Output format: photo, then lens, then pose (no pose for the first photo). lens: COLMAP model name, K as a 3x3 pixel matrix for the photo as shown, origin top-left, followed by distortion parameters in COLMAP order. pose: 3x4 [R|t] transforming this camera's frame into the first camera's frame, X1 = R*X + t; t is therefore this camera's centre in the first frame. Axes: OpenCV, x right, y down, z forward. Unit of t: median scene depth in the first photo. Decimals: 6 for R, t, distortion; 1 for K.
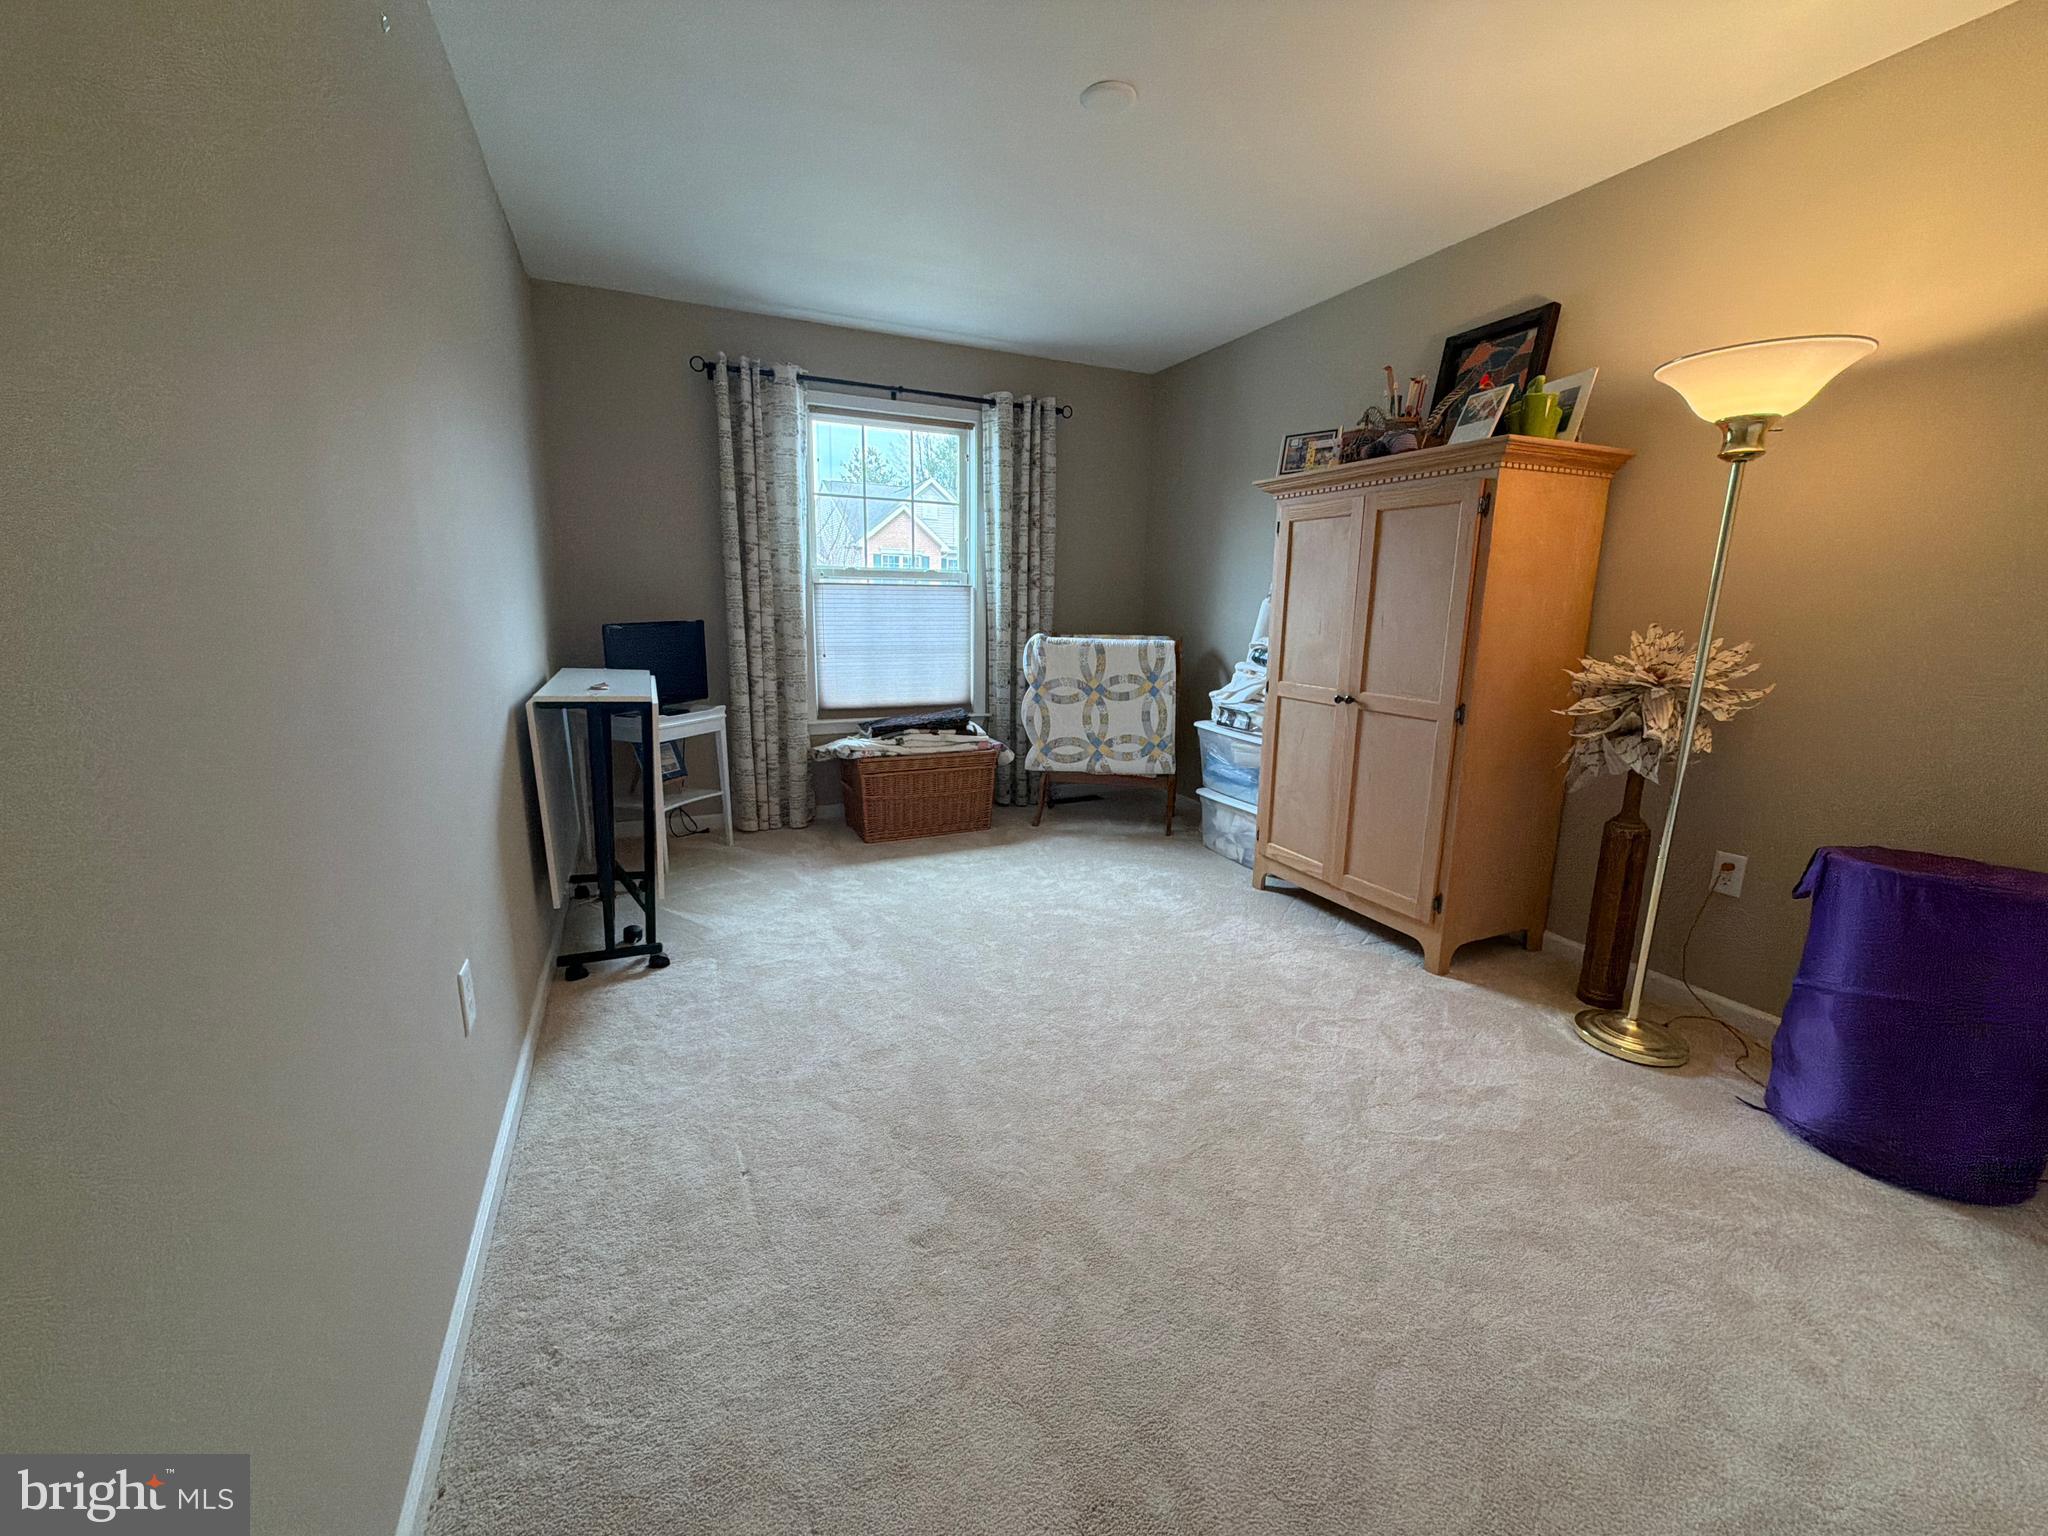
lens RADIAL K [[833.7, 0, 1024.0], [0, 833.7, 768.0], [0, 0, 1]] dist [0.011263, 0.000093]
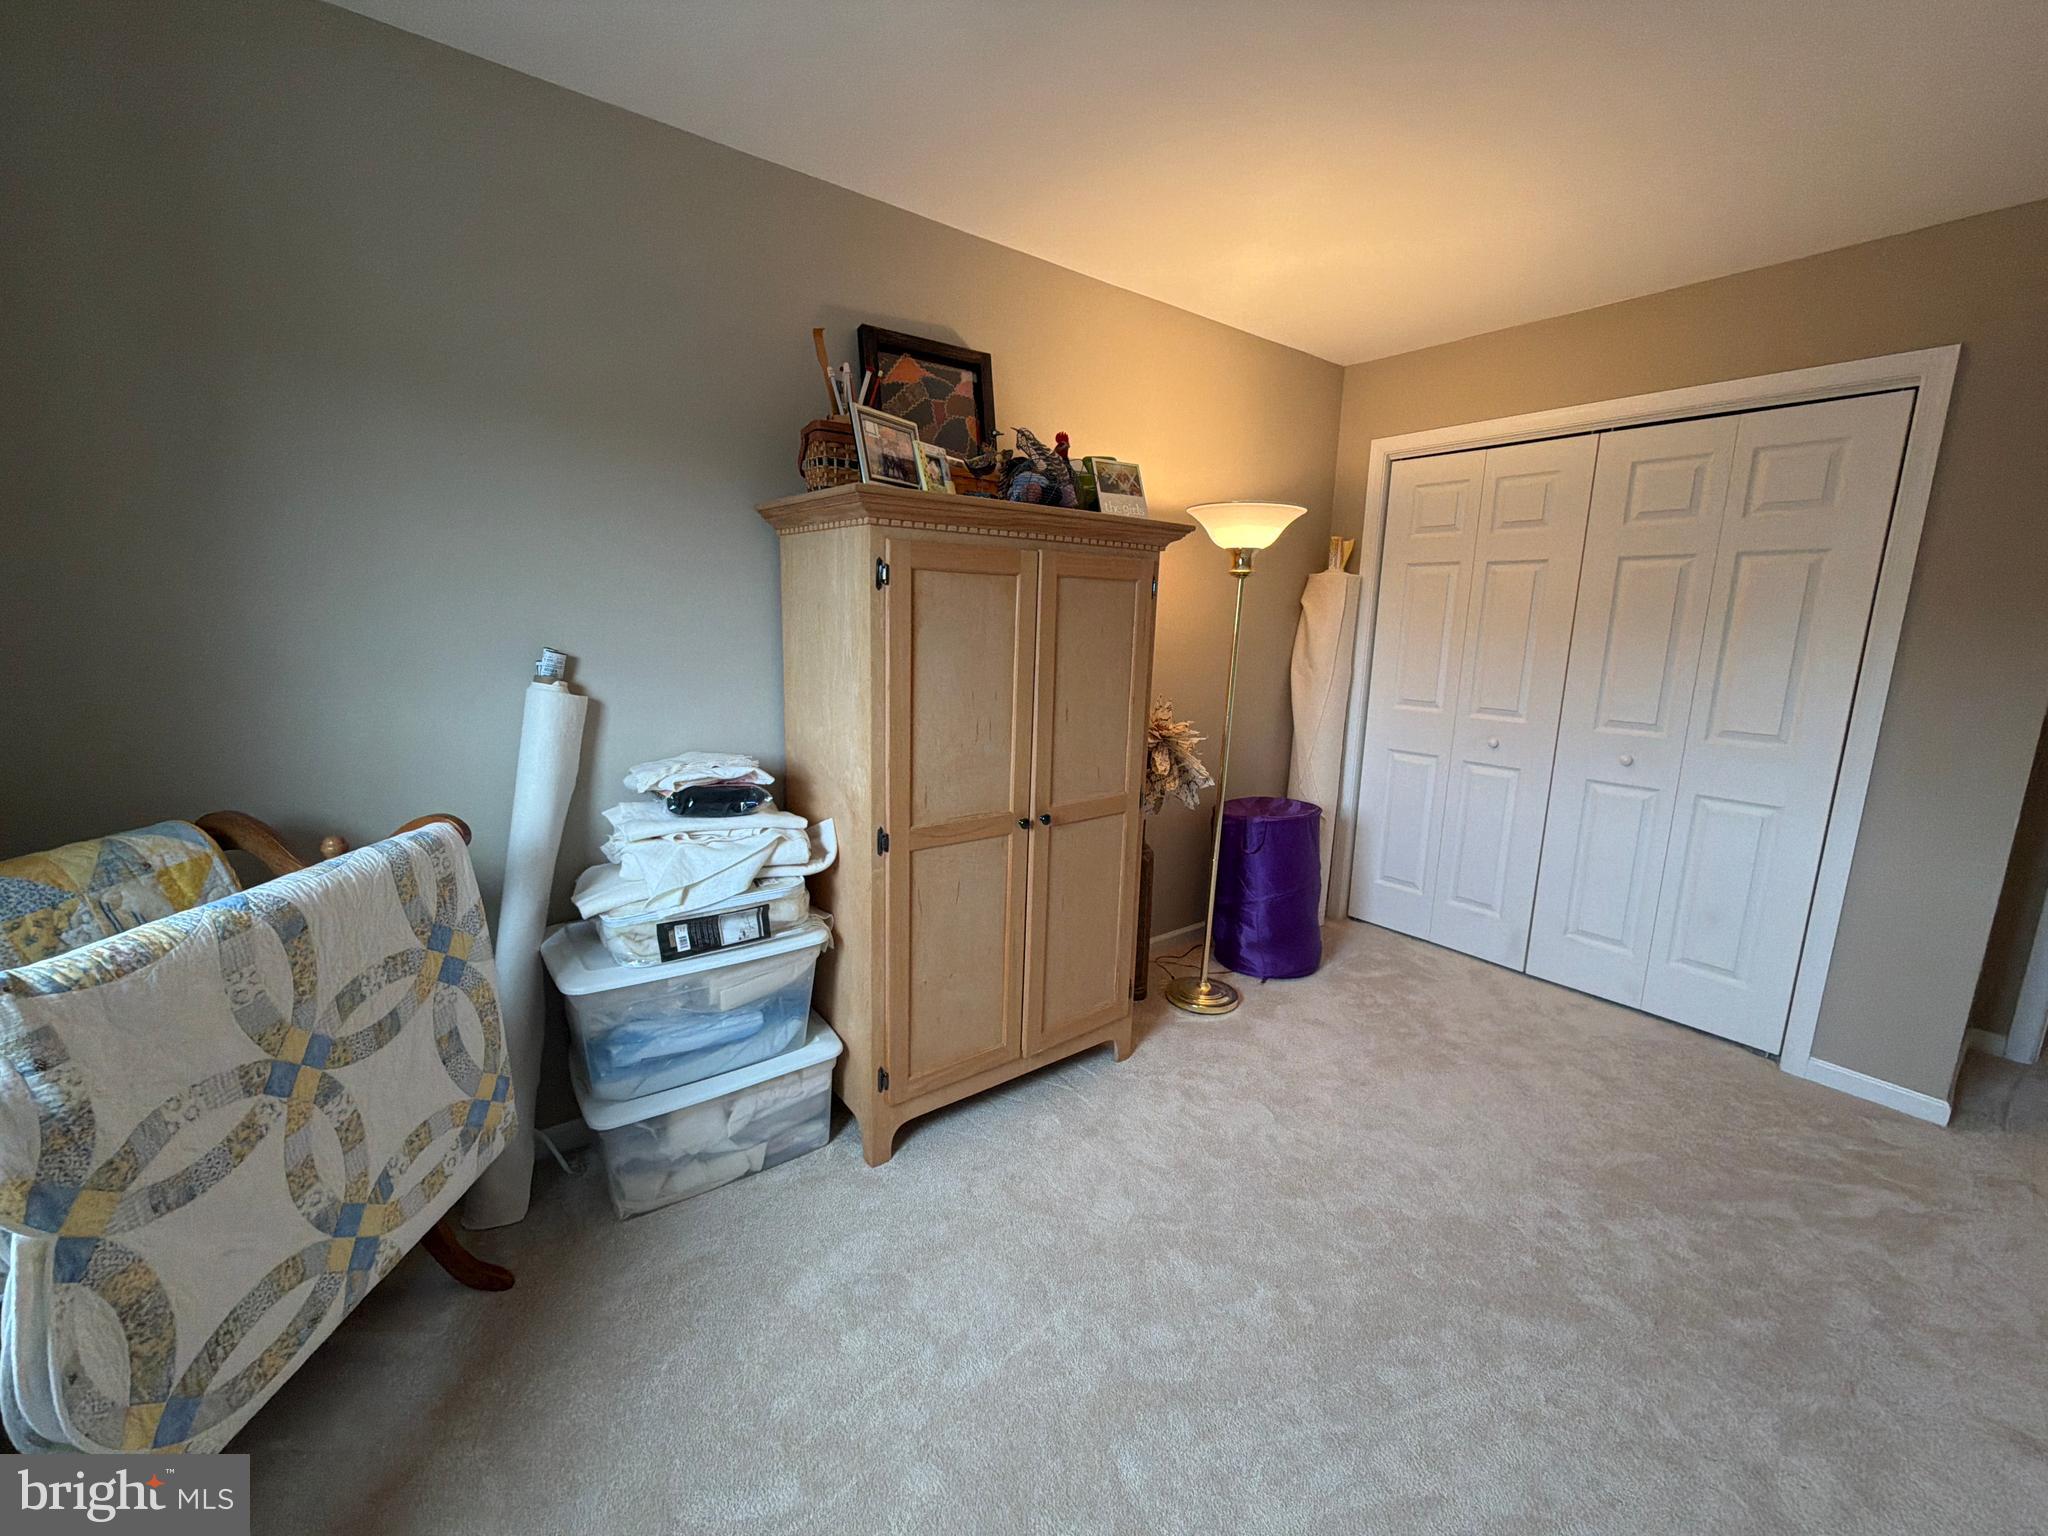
lens RADIAL K [[833.7, 0, 1024.0], [0, 833.7, 768.0], [0, 0, 1]] dist [0.011263, 0.000093]
pose [[-0.237589, -0.204937, 0.949501, -0.236052], [0.158244, 0.956267, 0.245994, -0.234549], [-0.958389, 0.208698, -0.194769, 0.853126]]
